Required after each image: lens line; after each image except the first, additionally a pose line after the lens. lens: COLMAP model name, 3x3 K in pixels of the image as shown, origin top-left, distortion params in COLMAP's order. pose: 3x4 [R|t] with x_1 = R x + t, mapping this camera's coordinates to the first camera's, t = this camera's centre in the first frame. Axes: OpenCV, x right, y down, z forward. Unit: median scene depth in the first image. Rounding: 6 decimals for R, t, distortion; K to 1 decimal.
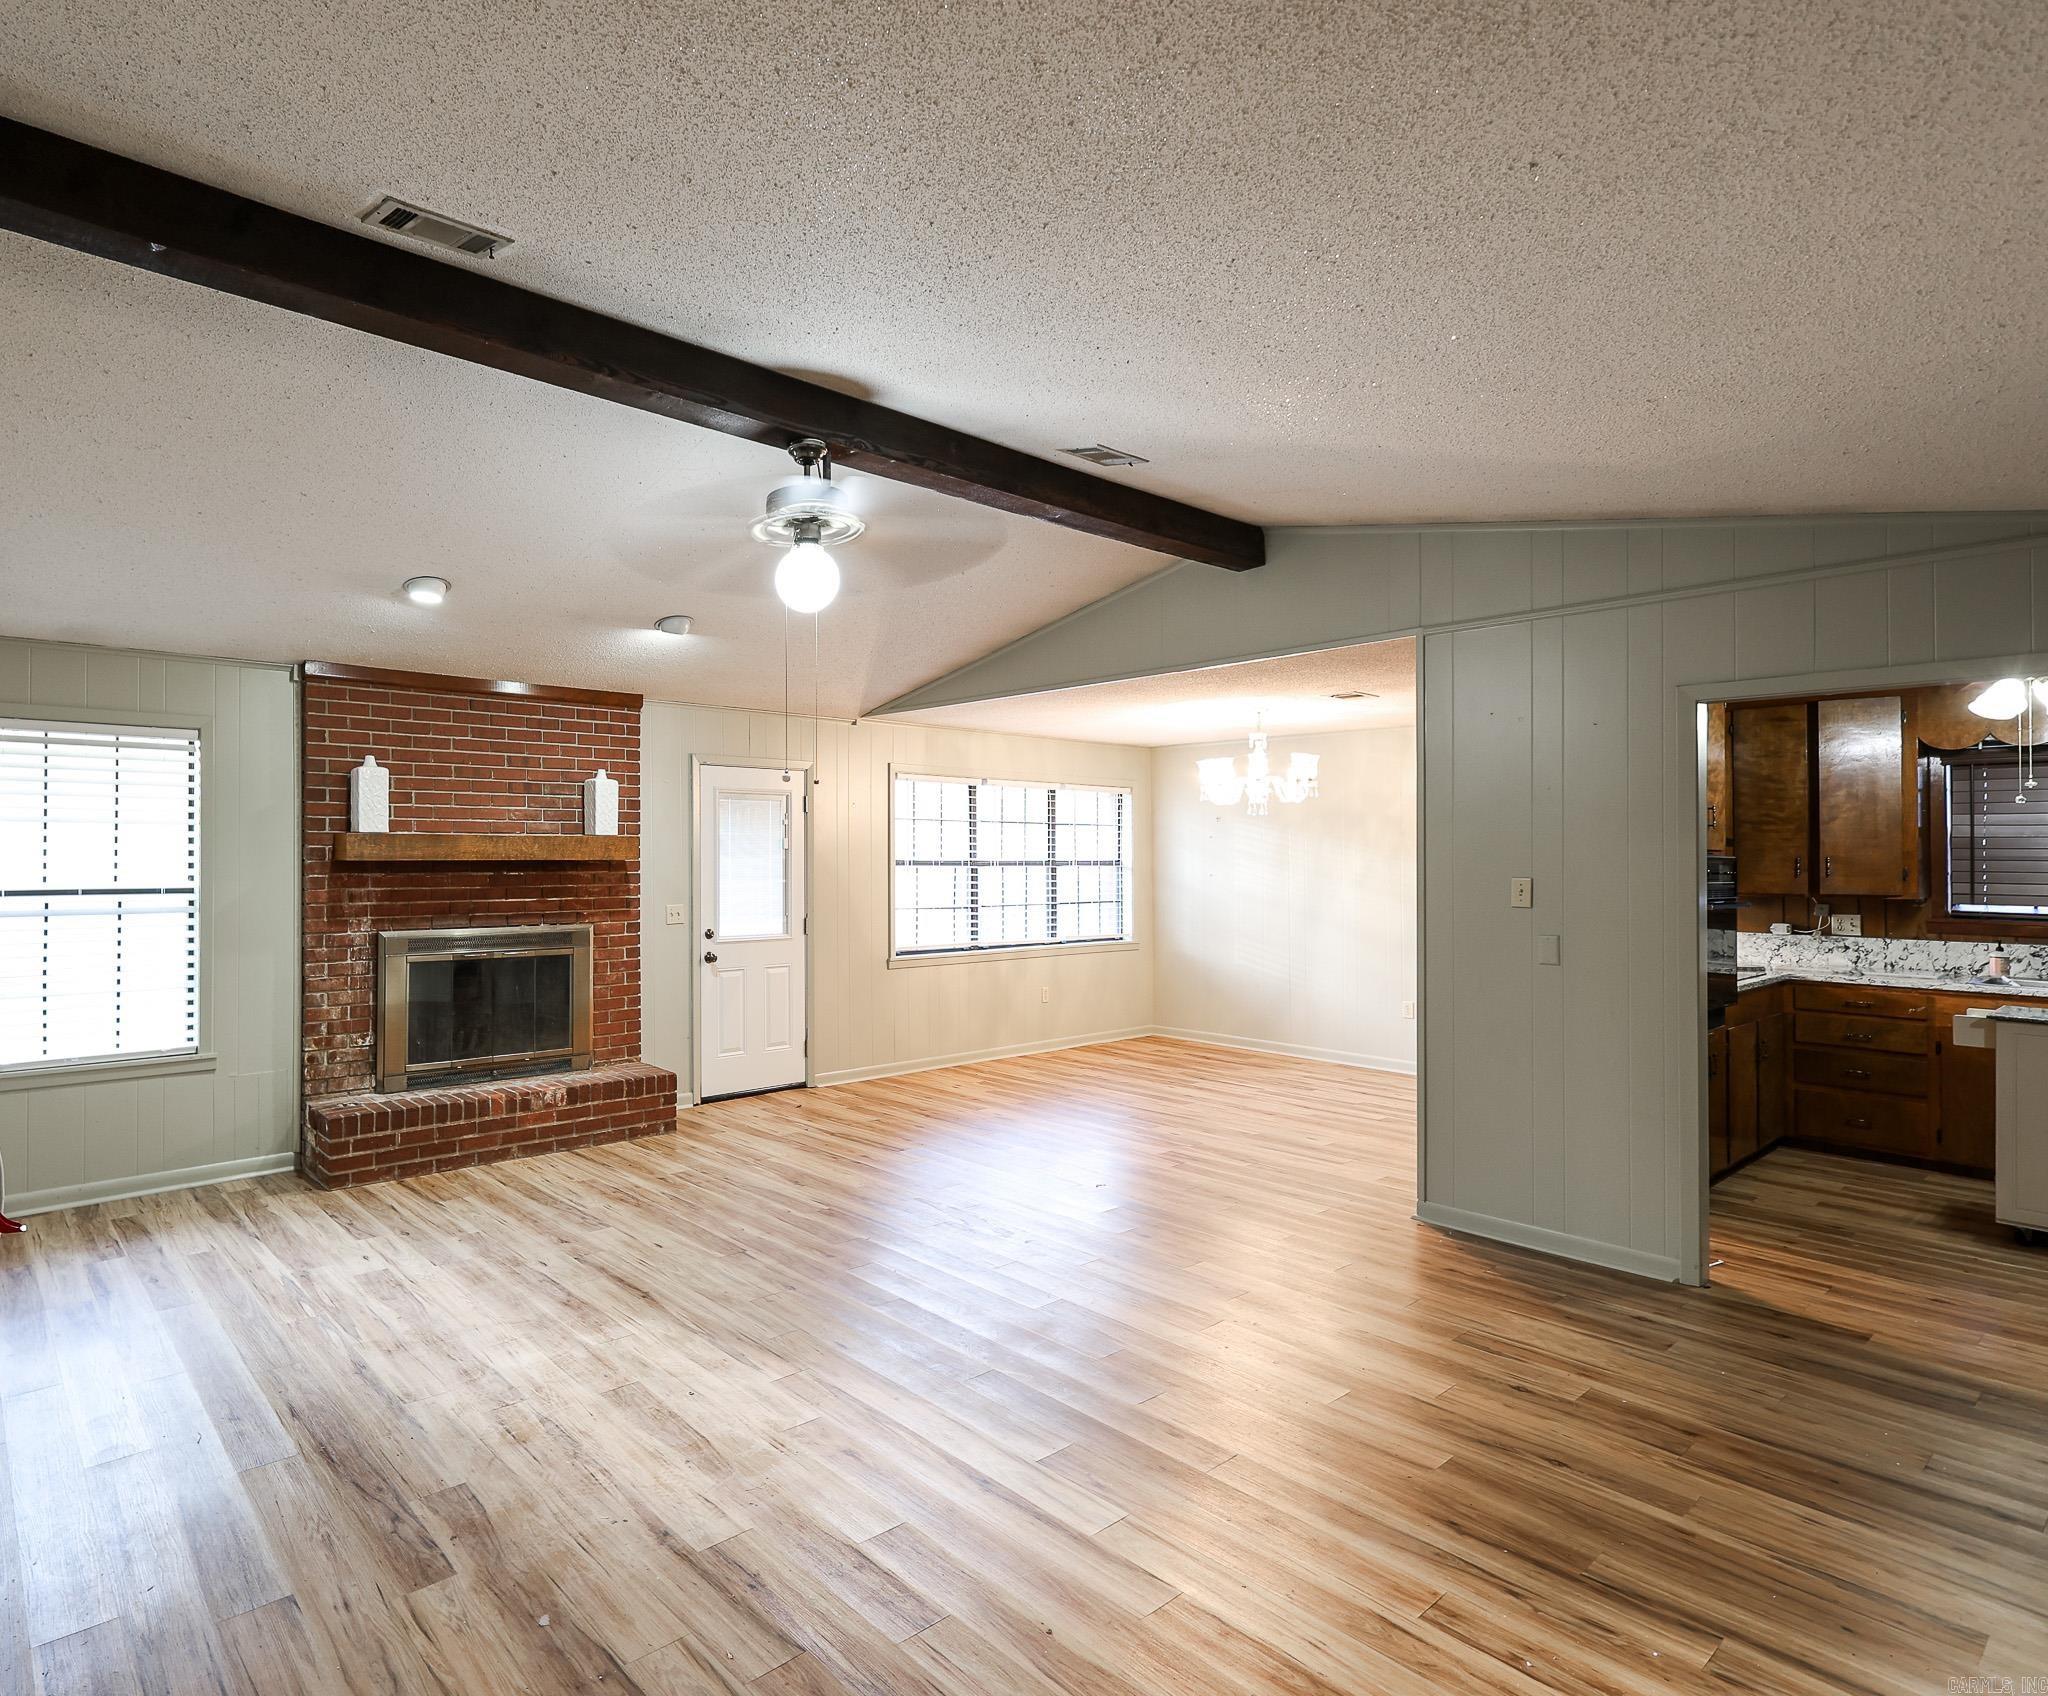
lens RADIAL K [[878.8, 0, 1012.1], [0, 878.8, 852.4], [0, 0, 1]] dist [0.003795, 0.000137]
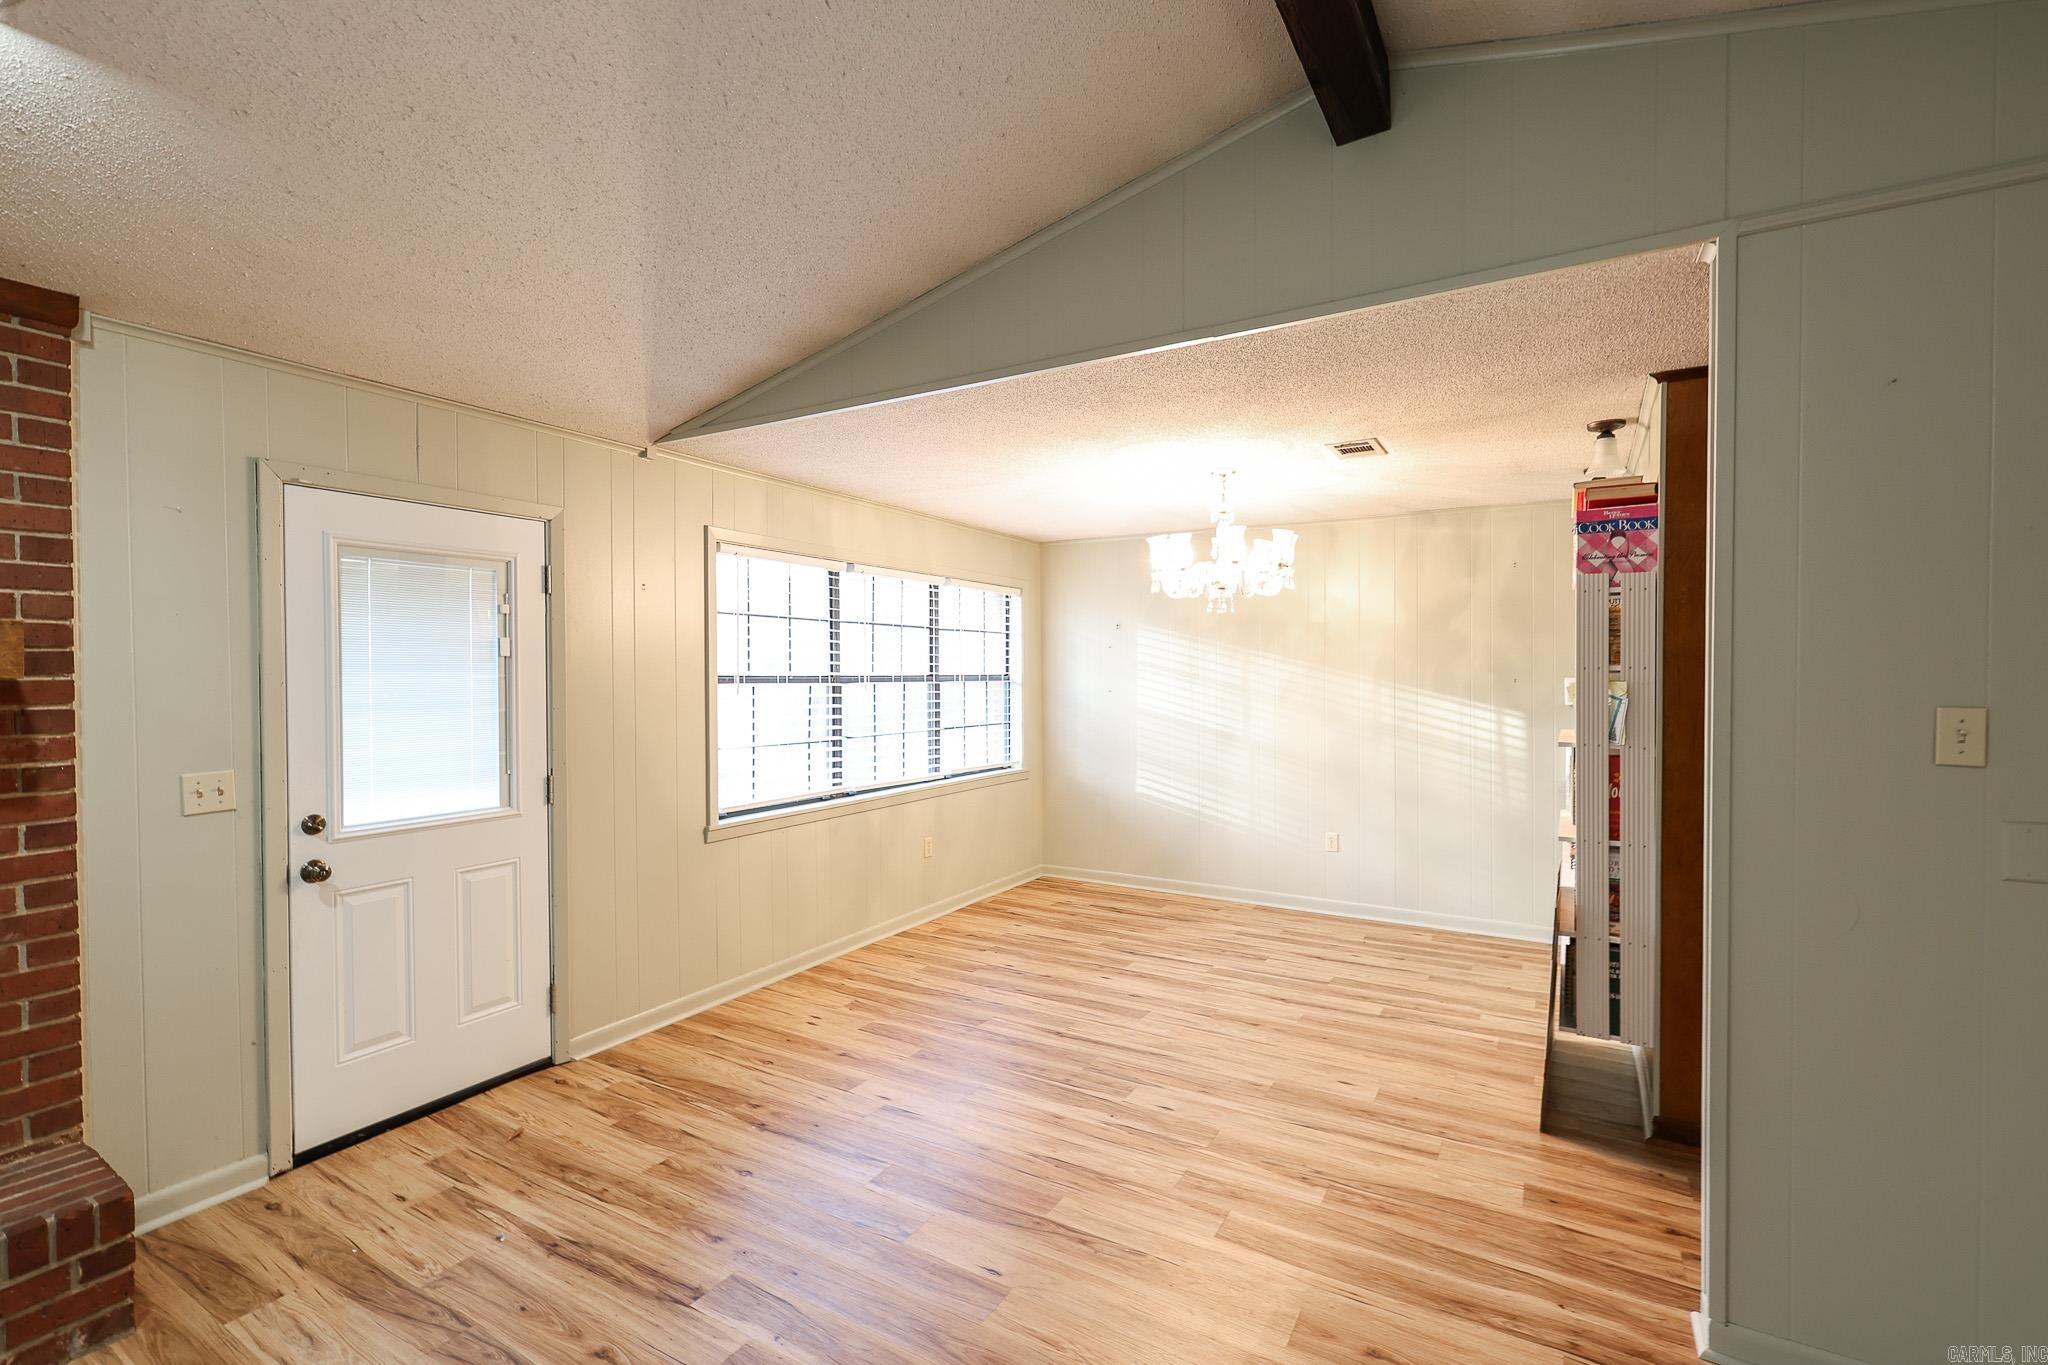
lens RADIAL K [[921.9, 0, 991.8], [0, 921.9, 672.5], [0, 0, 1]] dist [0.002906, 0.000337]
pose [[0.991475, -0.003295, 0.130252, -0.015269], [0.002389, 0.999972, 0.007111, 0.001576], [-0.130271, -0.006740, 0.991455, 0.229103]]
